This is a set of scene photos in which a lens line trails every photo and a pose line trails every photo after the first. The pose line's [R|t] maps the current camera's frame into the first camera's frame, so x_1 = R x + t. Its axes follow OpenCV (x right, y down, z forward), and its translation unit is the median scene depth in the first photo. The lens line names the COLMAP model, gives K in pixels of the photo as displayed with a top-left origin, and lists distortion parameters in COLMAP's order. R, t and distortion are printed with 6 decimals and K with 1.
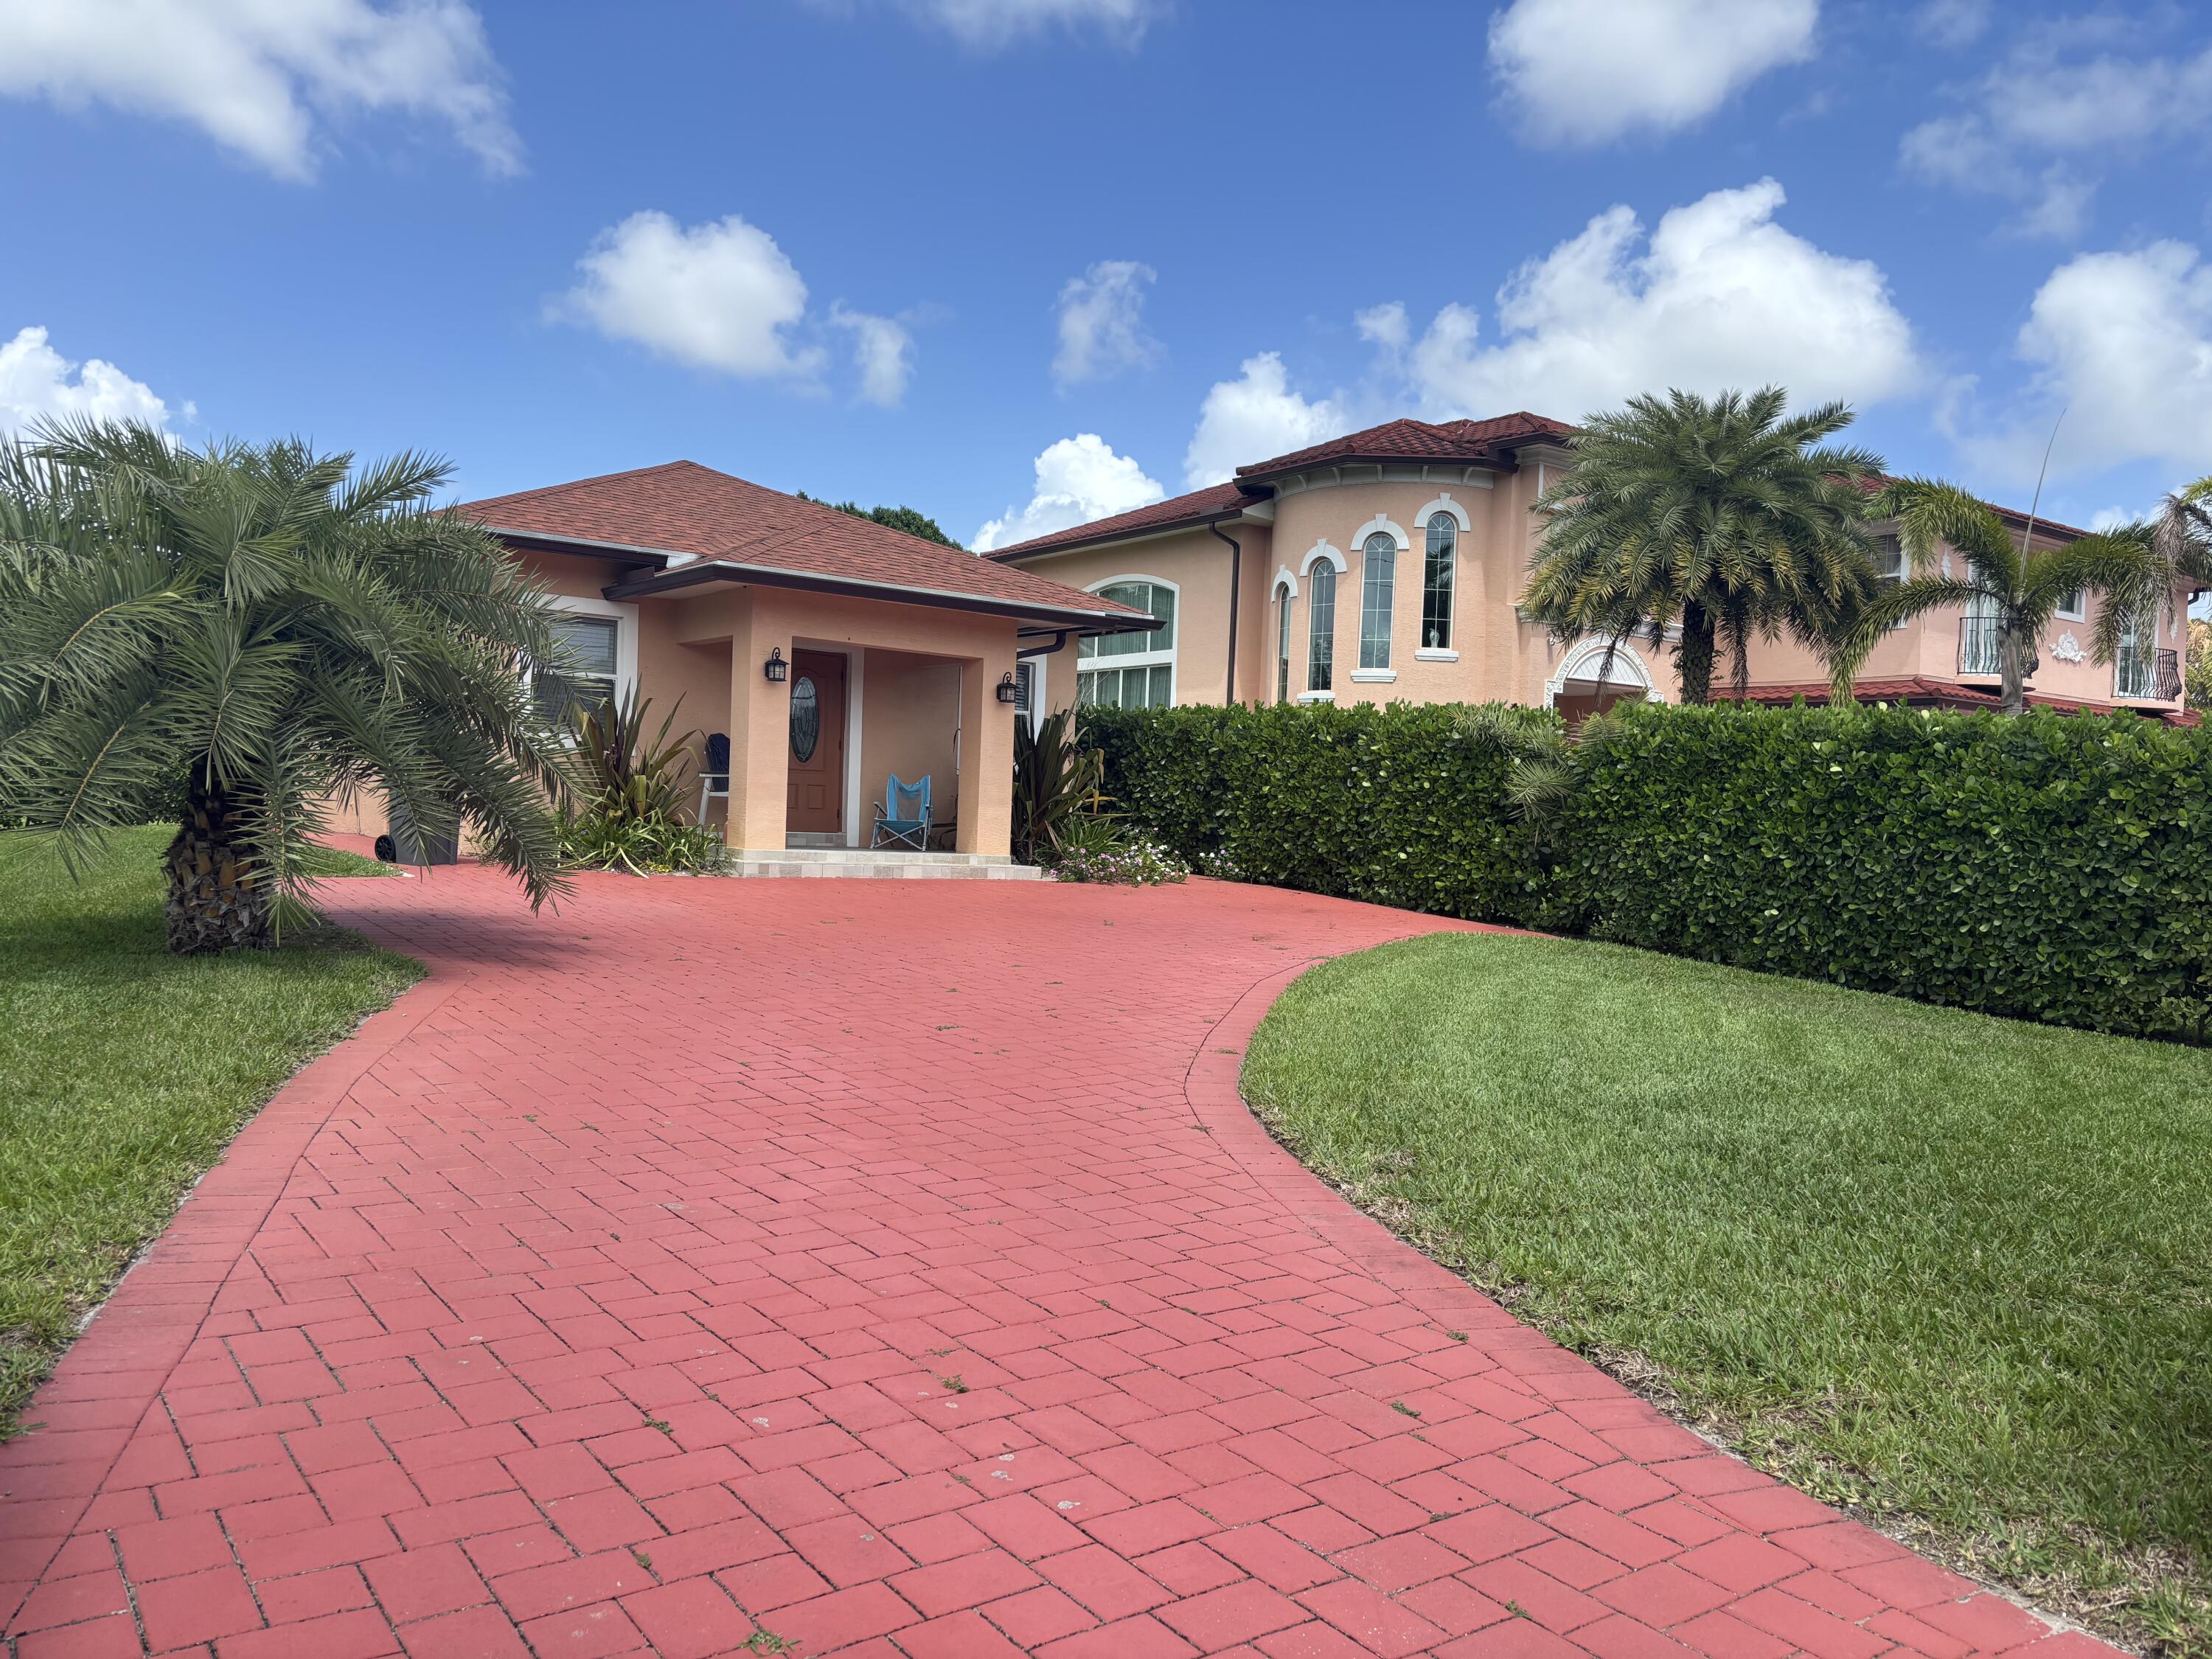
lens RADIAL K [[1676.6, 0, 1108.9], [0, 1676.6, 849.2], [0, 0, 1]] dist [0.037369, 0.007739]
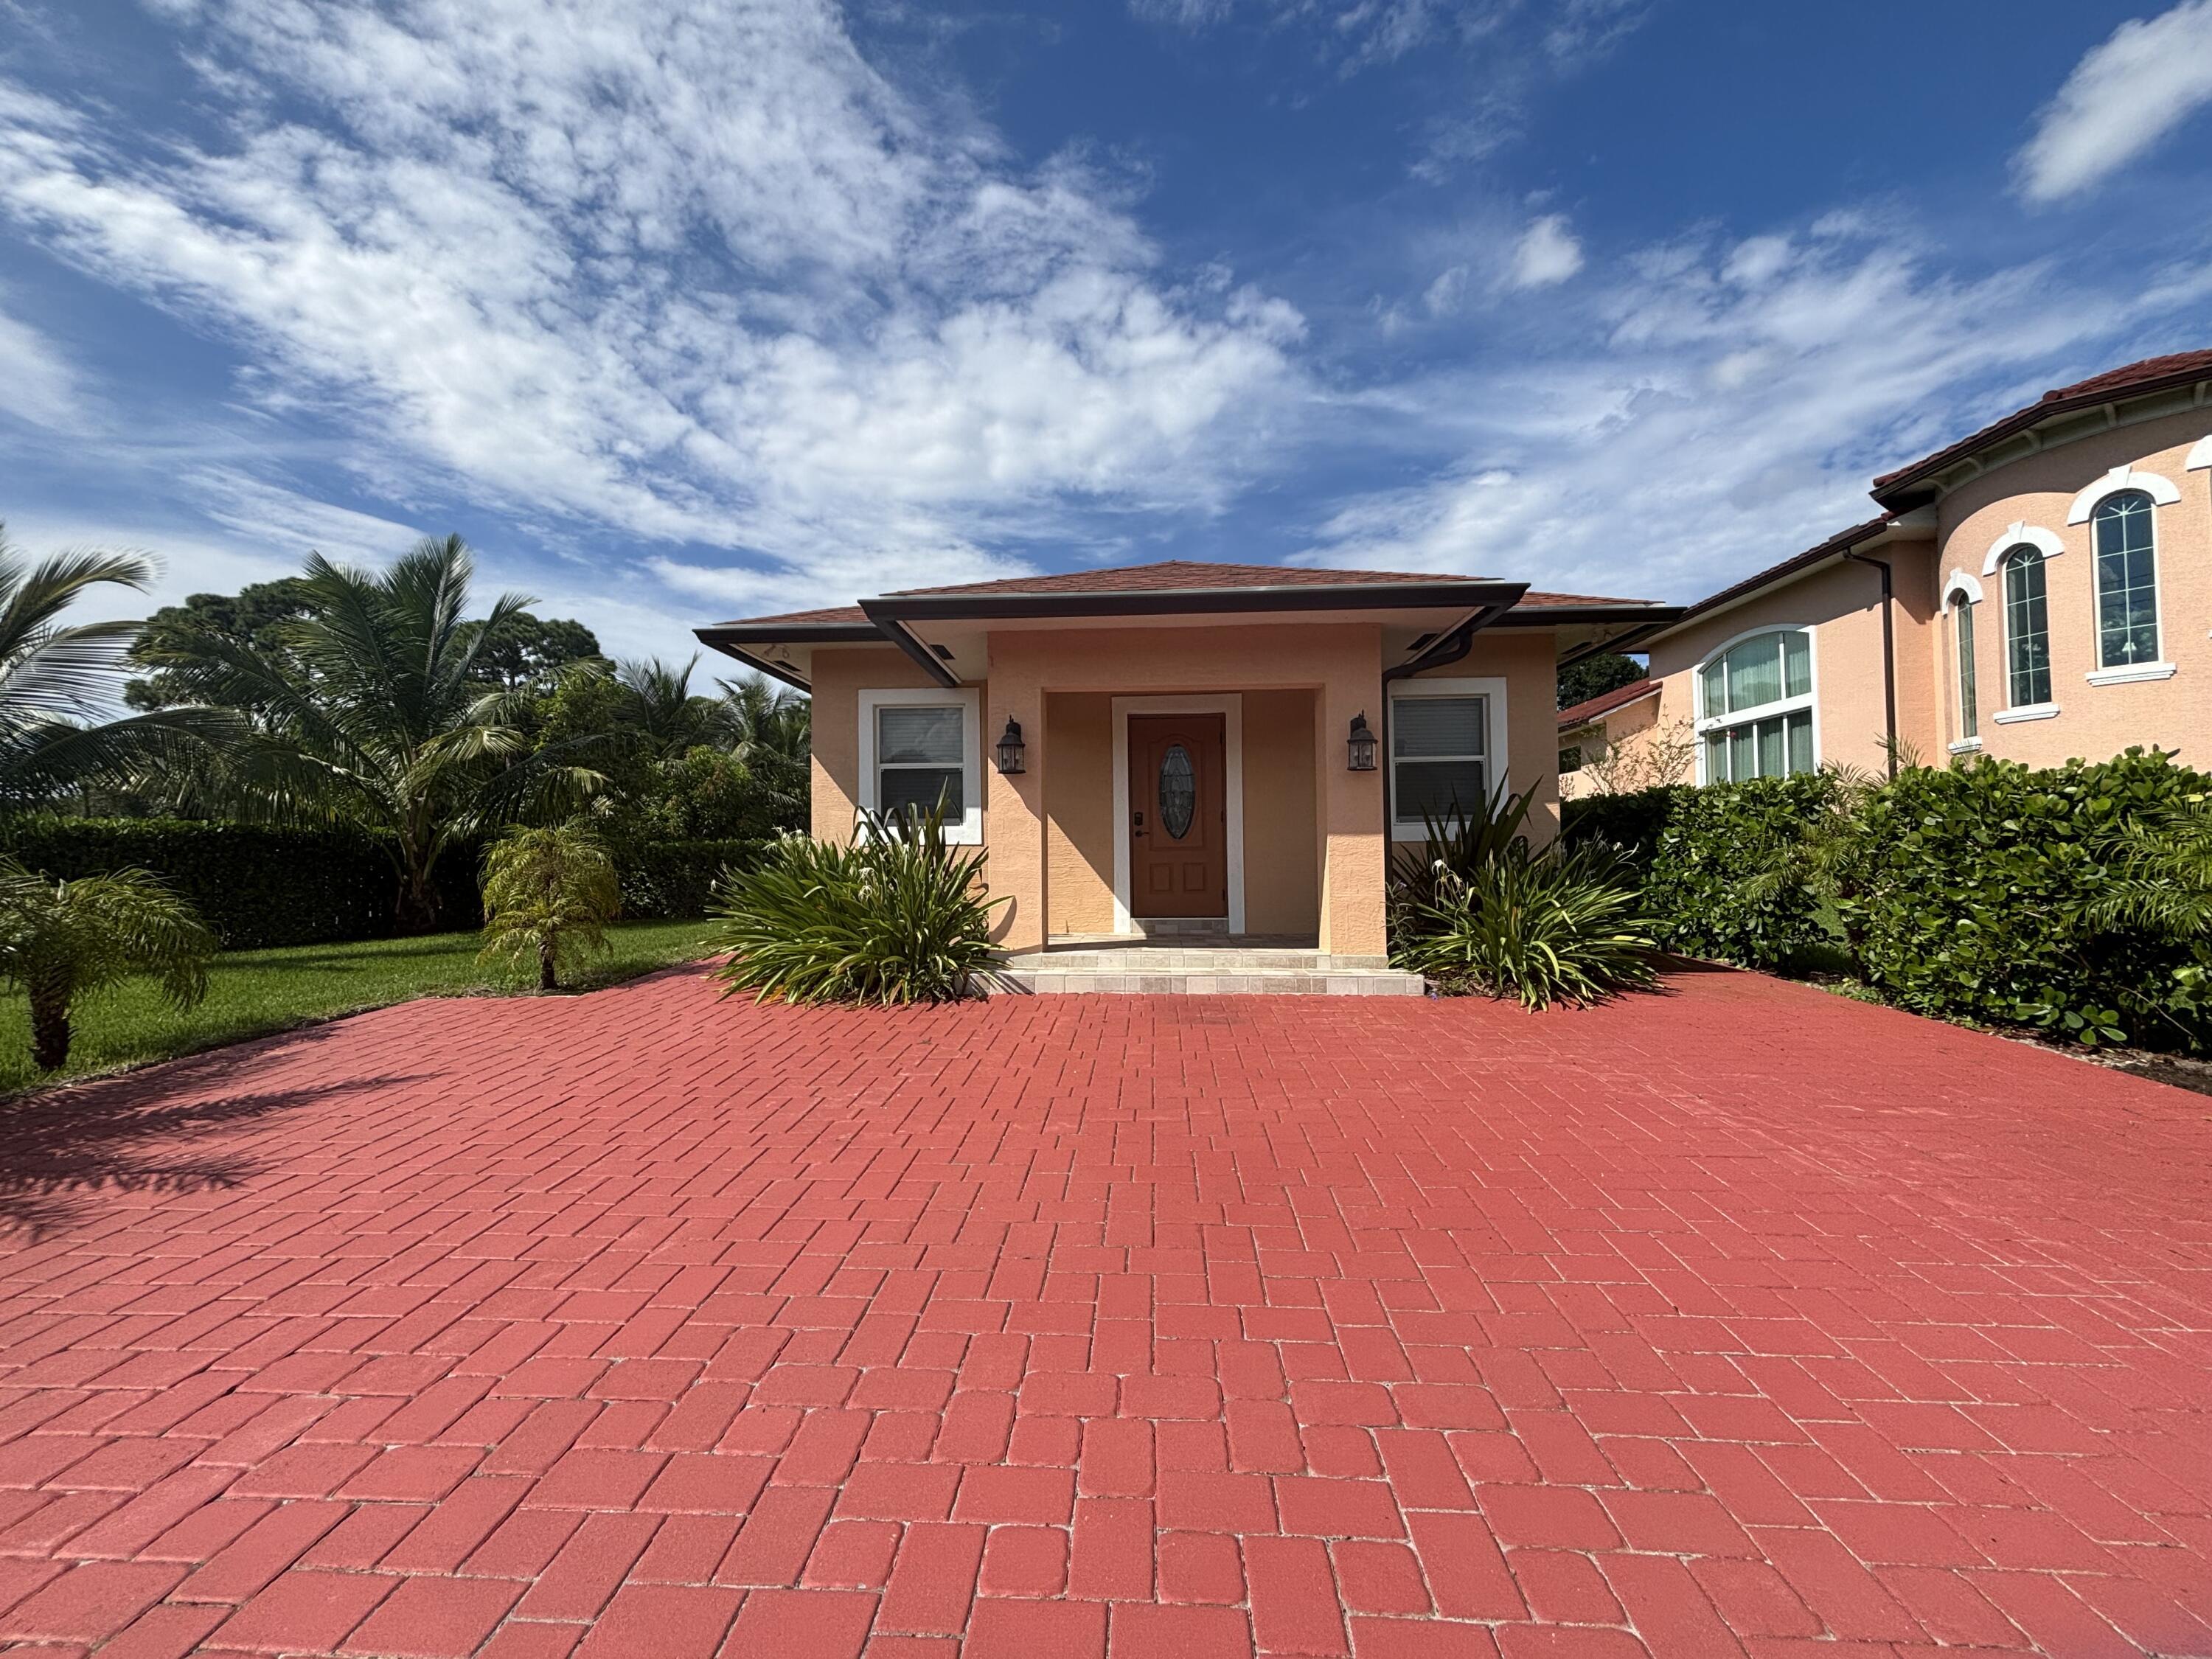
lens RADIAL K [[884.9, 0, 1100.4], [0, 884.9, 826.6], [0, 0, 1]] dist [-0.008094, 0.002187]
pose [[0.757576, -0.065284, -0.649474, 0.088373], [0.022406, 0.997001, -0.074081, -0.023707], [0.652362, 0.041570, 0.756766, 0.601100]]
